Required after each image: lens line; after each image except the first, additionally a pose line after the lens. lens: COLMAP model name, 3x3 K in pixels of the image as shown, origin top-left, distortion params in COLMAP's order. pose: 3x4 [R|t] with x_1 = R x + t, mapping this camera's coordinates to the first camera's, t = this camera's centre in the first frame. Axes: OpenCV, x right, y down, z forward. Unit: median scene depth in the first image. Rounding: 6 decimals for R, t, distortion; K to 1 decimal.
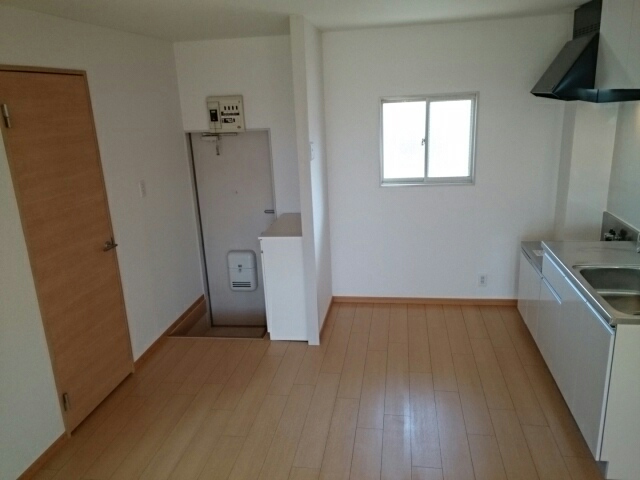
lens RADIAL K [[497.5, 0, 315.6], [0, 497.5, 246.5], [0, 0, 1]] dist [0.045635, -0.027750]
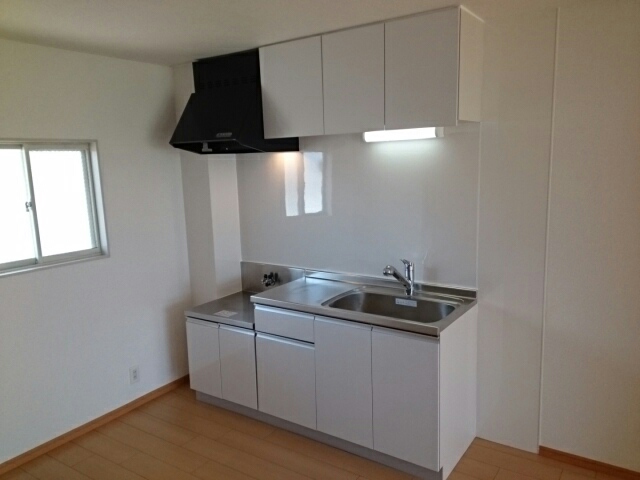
lens RADIAL K [[497.5, 0, 321.1], [0, 497.5, 244.3], [0, 0, 1]] dist [0.045635, -0.027750]
pose [[0.417020, -0.113611, 0.901769, -0.247152], [0.271313, 0.962482, -0.004208, -0.050754], [-0.867458, 0.246416, 0.432198, 0.380374]]
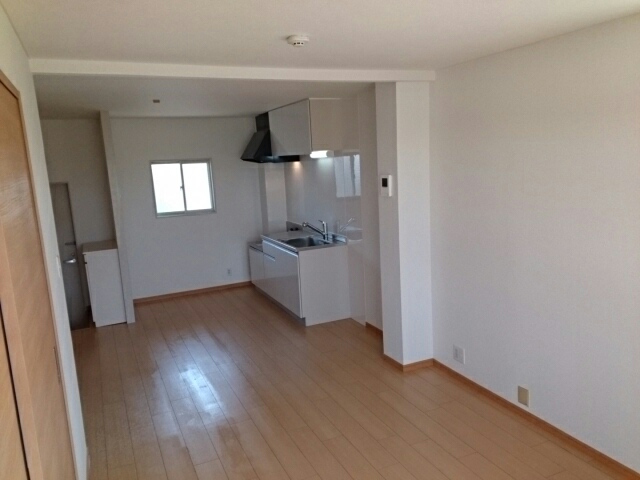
lens RADIAL K [[497.5, 0, 326.7], [0, 497.5, 245.1], [0, 0, 1]] dist [0.045635, -0.027750]
pose [[0.820759, -0.092782, 0.563690, -0.319605], [0.171853, 0.981118, -0.088736, 0.189352], [-0.544813, 0.169703, 0.821206, -0.524946]]
